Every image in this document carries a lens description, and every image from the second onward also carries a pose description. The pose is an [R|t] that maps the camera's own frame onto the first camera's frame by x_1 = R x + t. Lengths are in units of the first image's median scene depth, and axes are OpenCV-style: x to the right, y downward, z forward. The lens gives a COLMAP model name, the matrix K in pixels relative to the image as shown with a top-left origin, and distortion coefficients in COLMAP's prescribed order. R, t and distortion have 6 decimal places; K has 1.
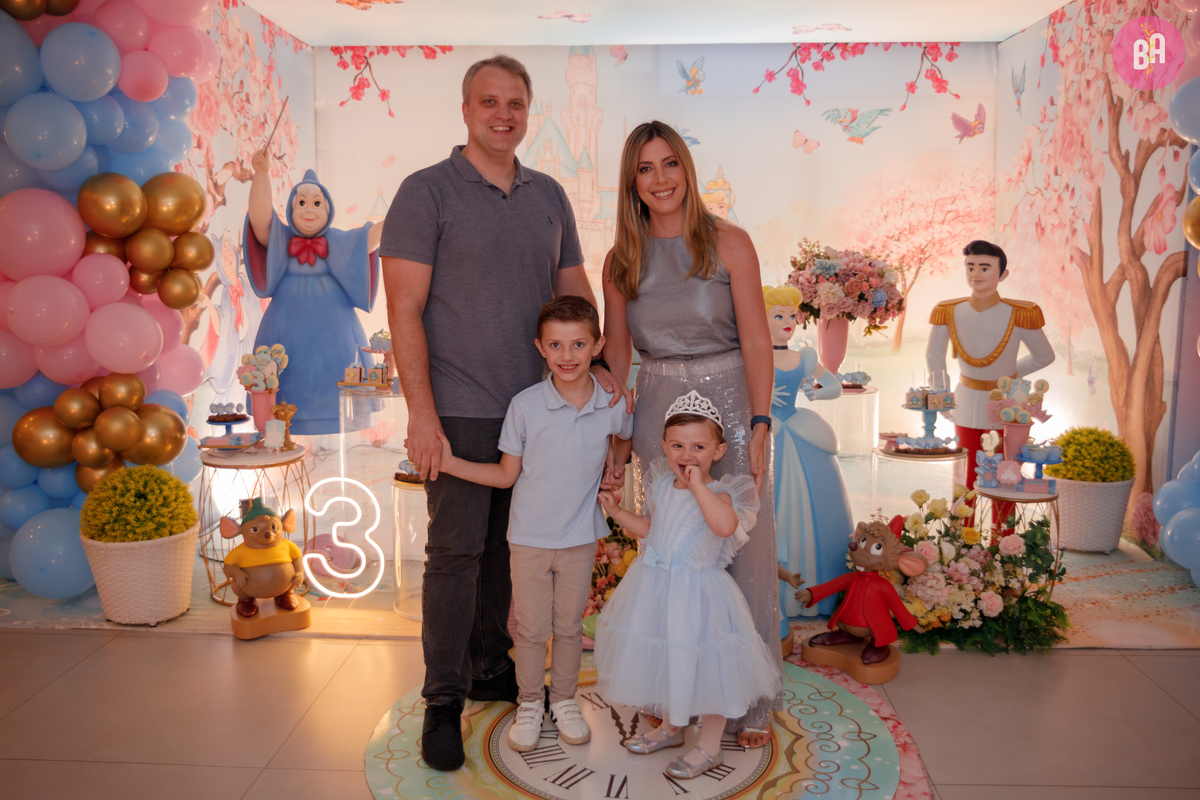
lens RADIAL K [[1040.1, 0, 604.0], [0, 1040.1, 405.3], [0, 0, 1]] dist [-0.095343, 0.107786]
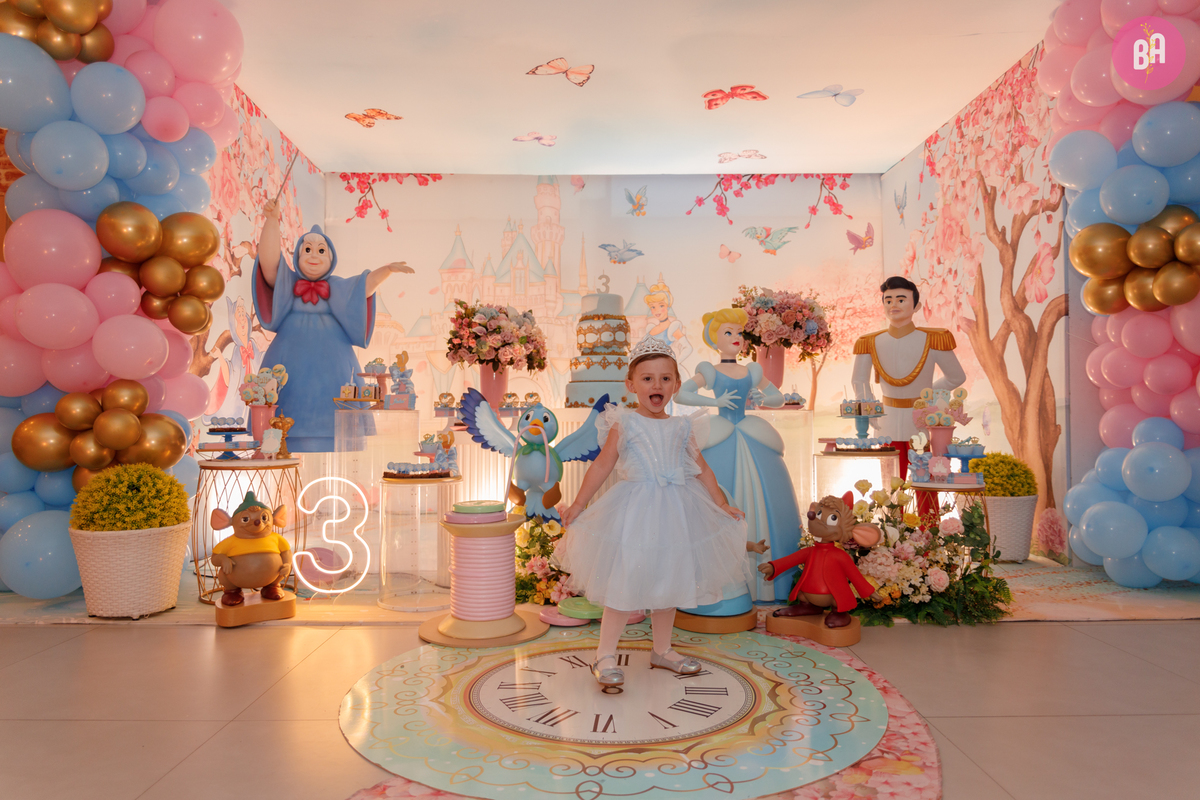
lens RADIAL K [[816.3, 0, 600.7], [0, 816.3, 402.8], [0, 0, 1]] dist [0.003518, -0.007302]
pose [[0.998445, -0.001248, 0.055735, -0.019801], [0.010410, 0.986339, -0.164400, 0.122267], [-0.054769, 0.164724, 0.984818, 0.118591]]
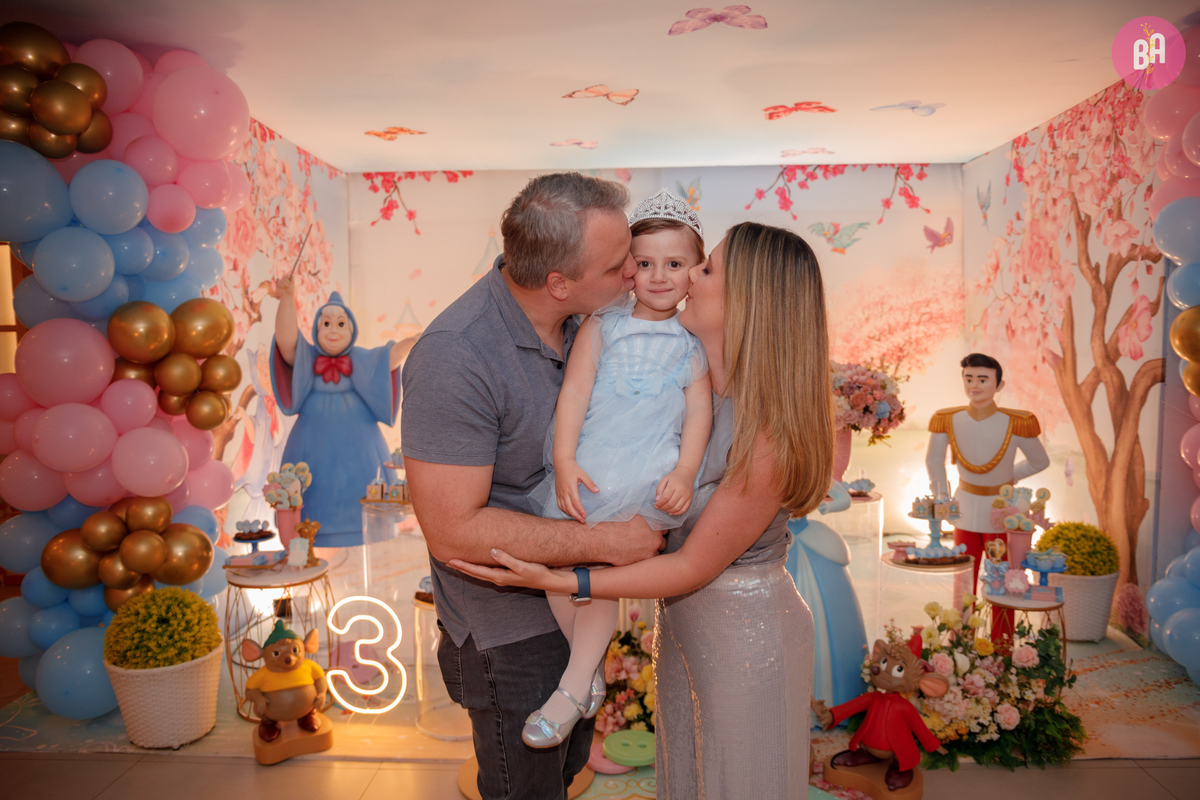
lens RADIAL K [[877.8, 0, 616.8], [0, 877.8, 415.6], [0, 0, 1]] dist [-0.119263, 0.093529]
pose [[0.999831, -0.013944, 0.011998, -0.011155], [0.014575, 0.998424, -0.054186, -0.051801], [-0.011224, 0.054352, 0.998459, 0.124424]]
